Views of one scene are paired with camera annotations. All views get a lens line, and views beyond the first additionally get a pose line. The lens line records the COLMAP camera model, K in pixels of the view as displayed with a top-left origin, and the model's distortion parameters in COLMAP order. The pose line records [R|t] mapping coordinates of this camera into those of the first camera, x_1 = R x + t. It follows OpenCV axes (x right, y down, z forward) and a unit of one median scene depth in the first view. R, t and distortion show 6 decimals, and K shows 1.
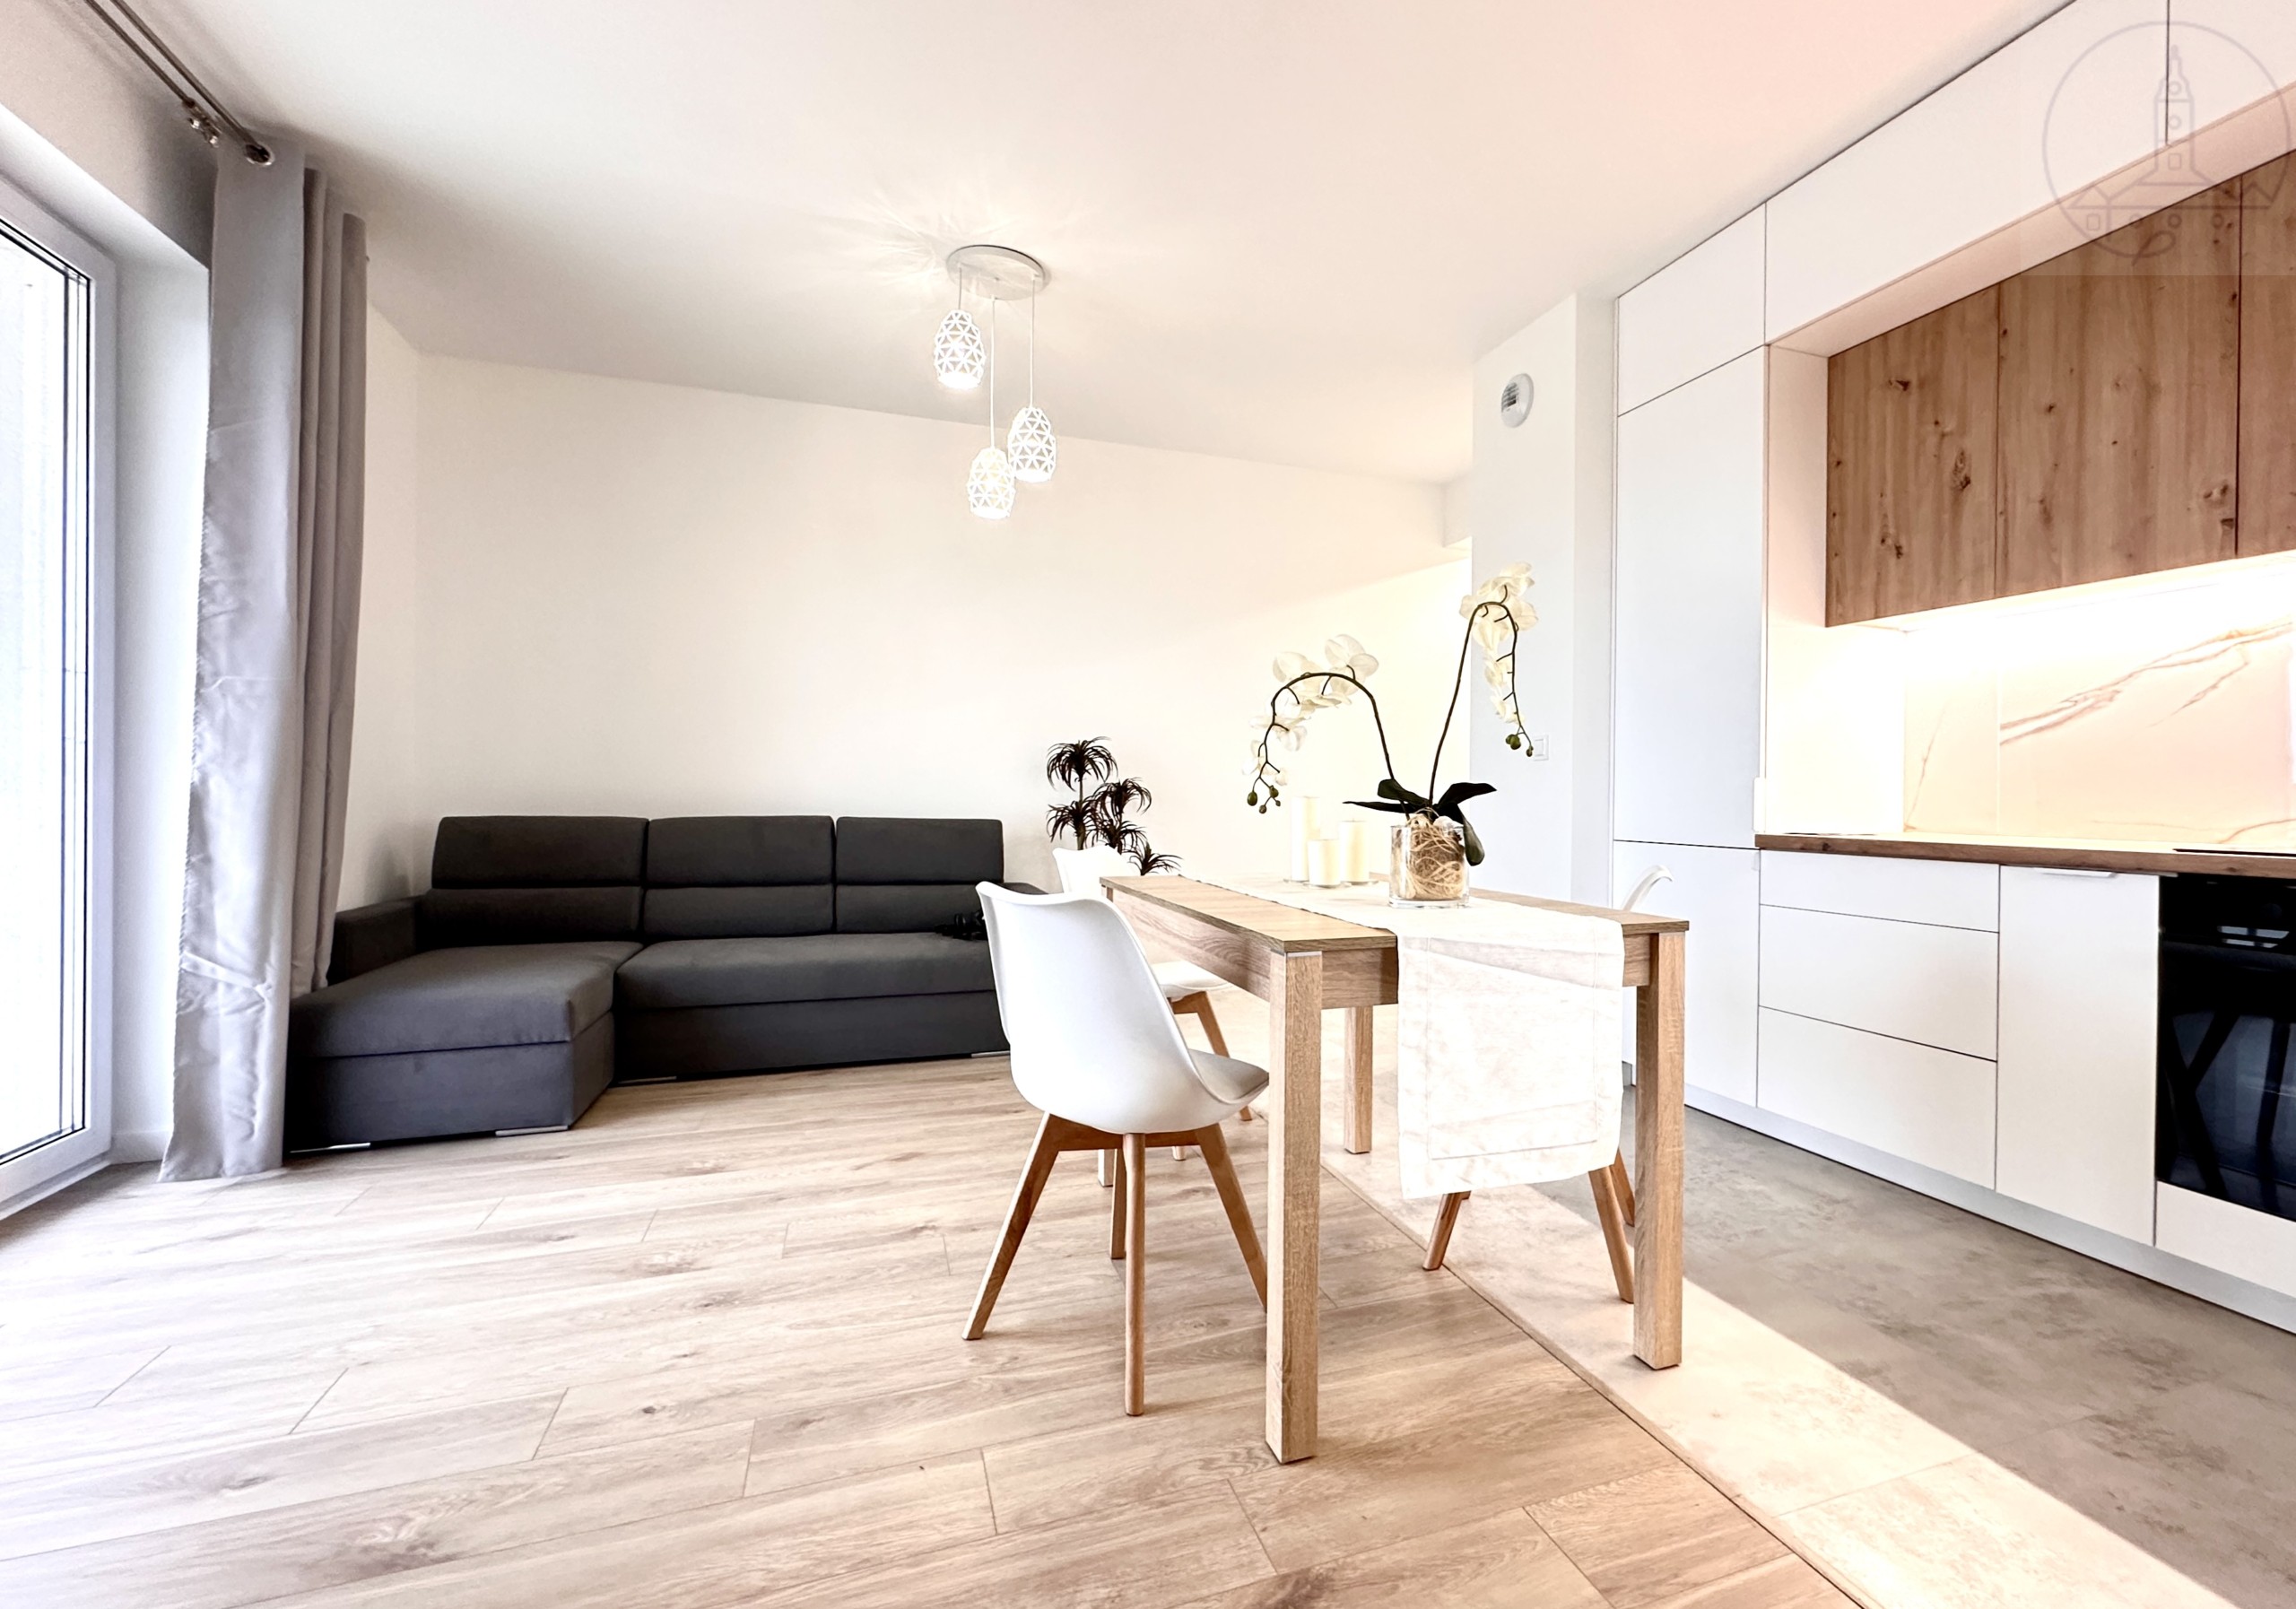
lens RADIAL K [[1015.3, 0, 1239.3], [0, 1015.3, 798.3], [0, 0, 1]] dist [-0.000993, -0.000730]
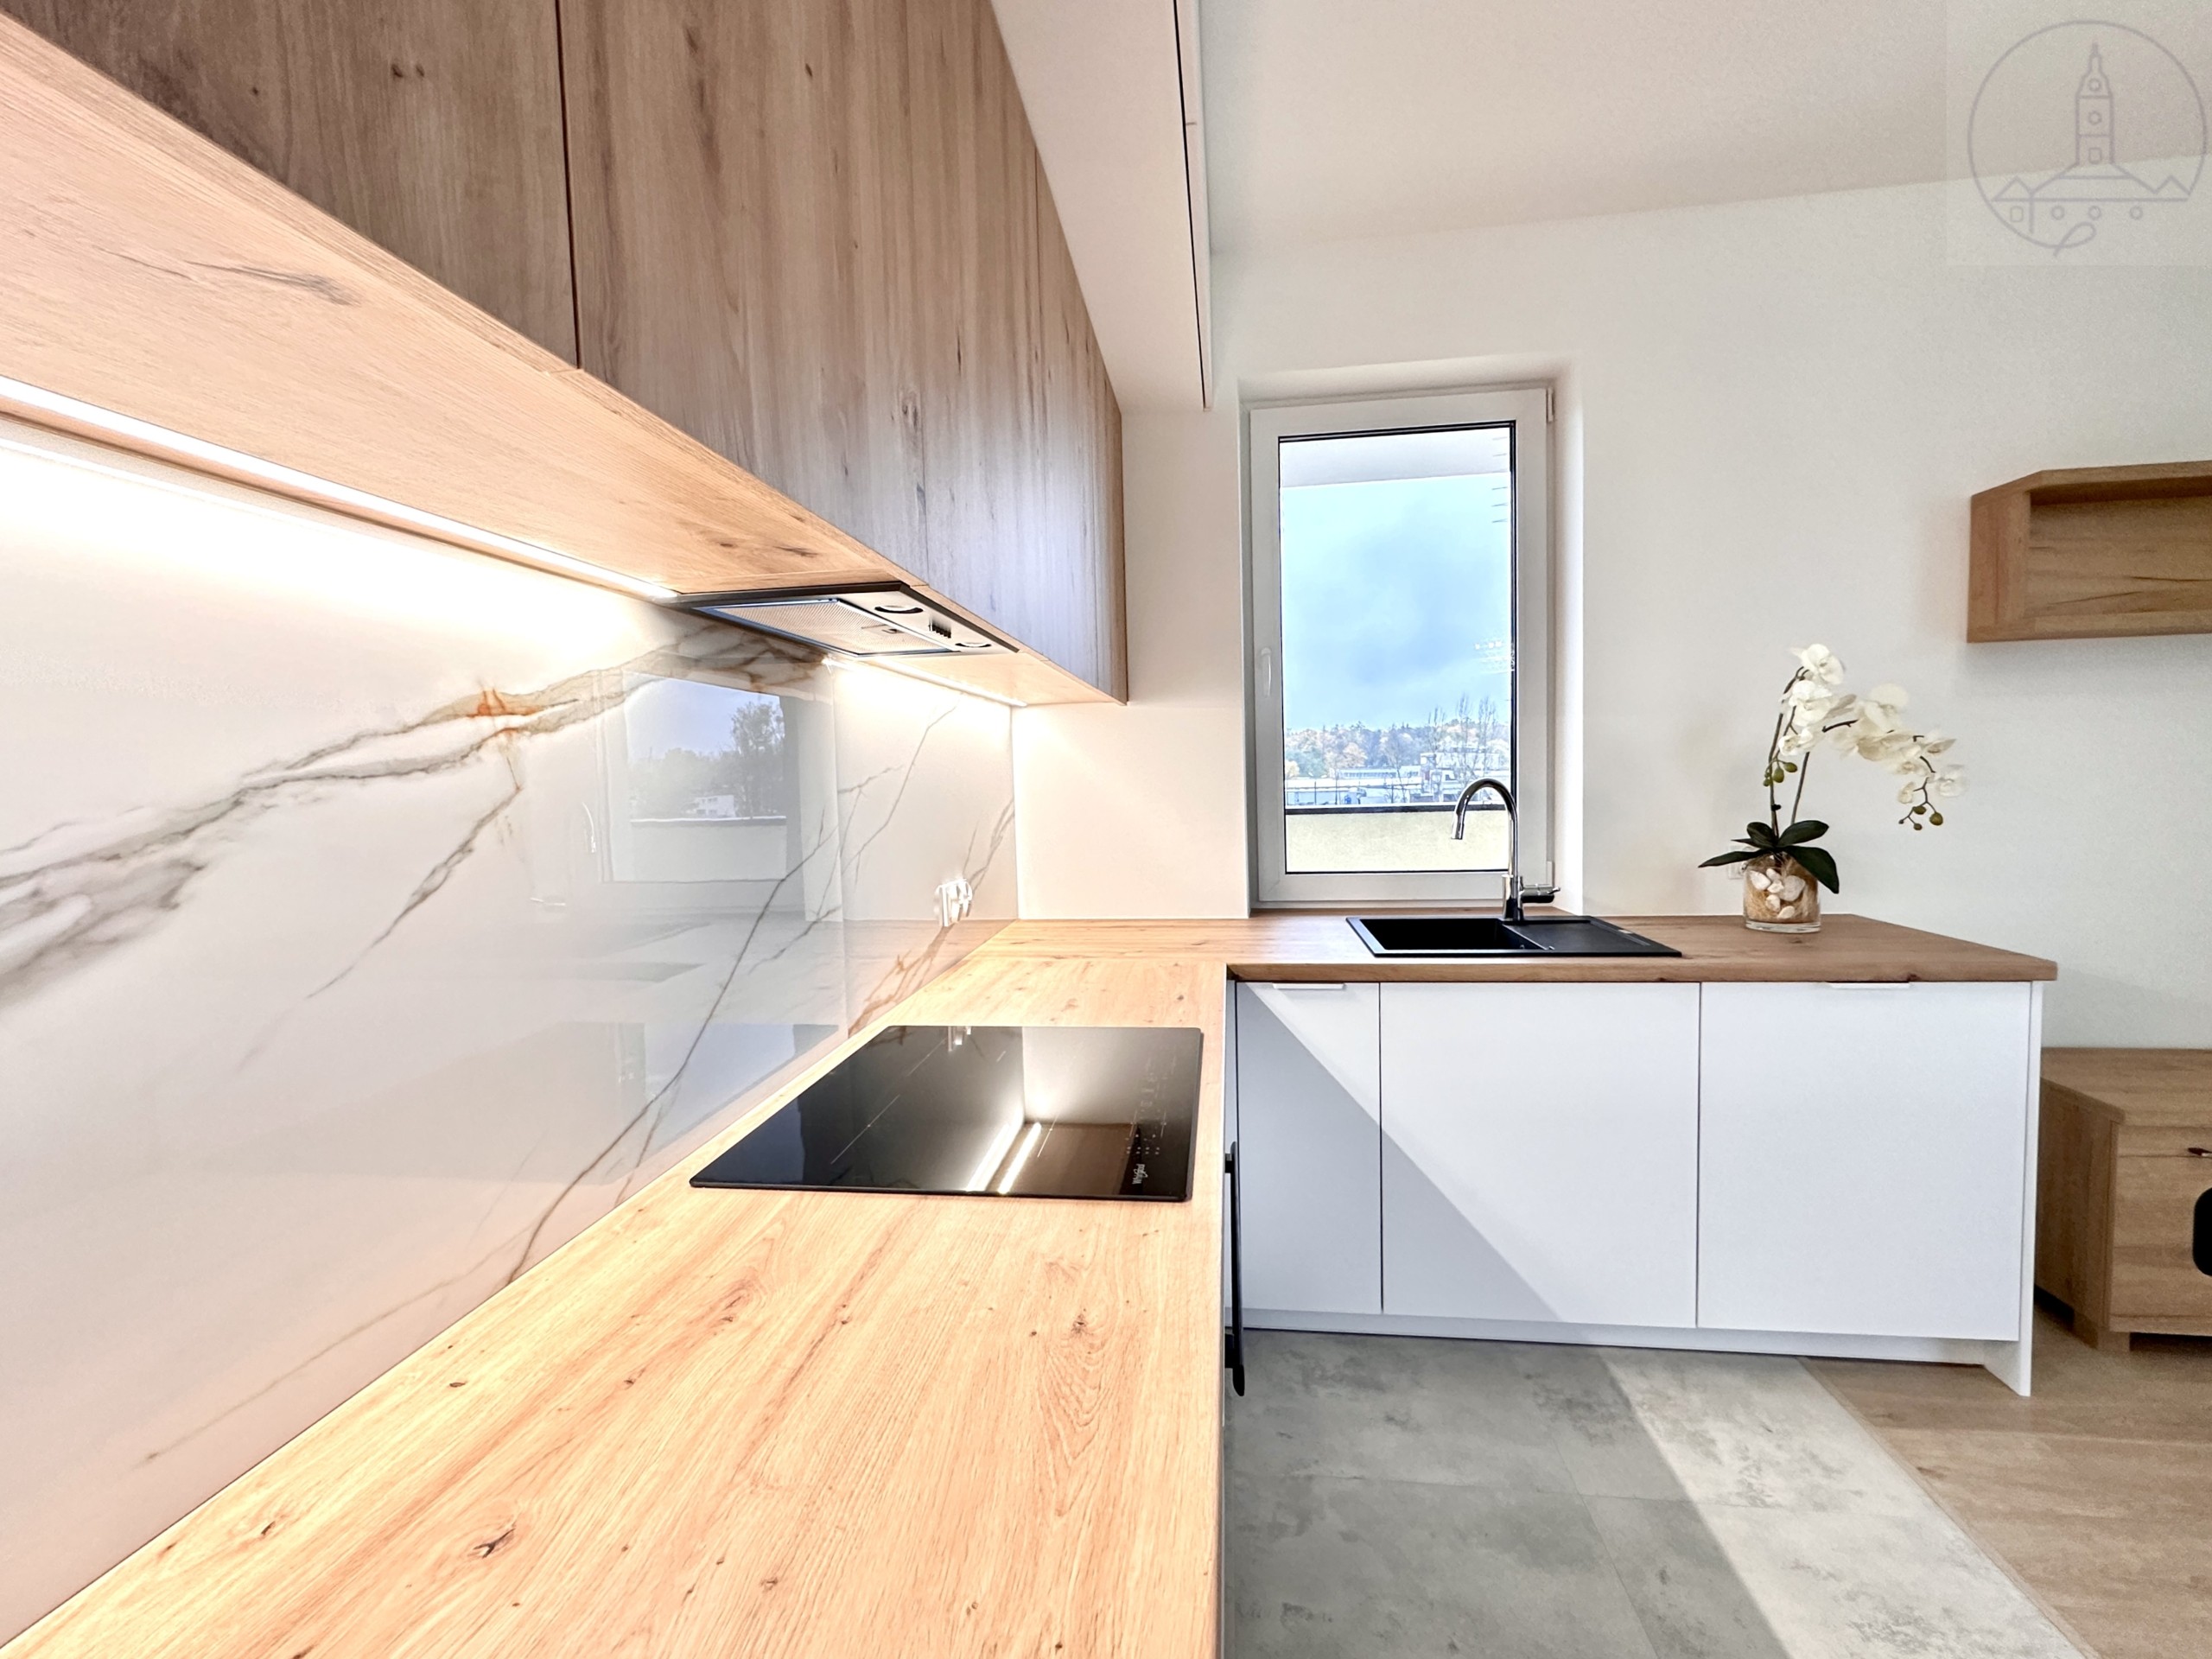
lens RADIAL K [[943.0, 0, 1106.0], [0, 943.0, 829.5], [0, 0, 1]] dist [-0.000859, -0.000047]
pose [[-0.887891, -0.015196, 0.459804, 0.640247], [0.019853, 0.997258, 0.071295, -0.137368], [-0.459626, 0.072431, -0.885154, 1.204280]]
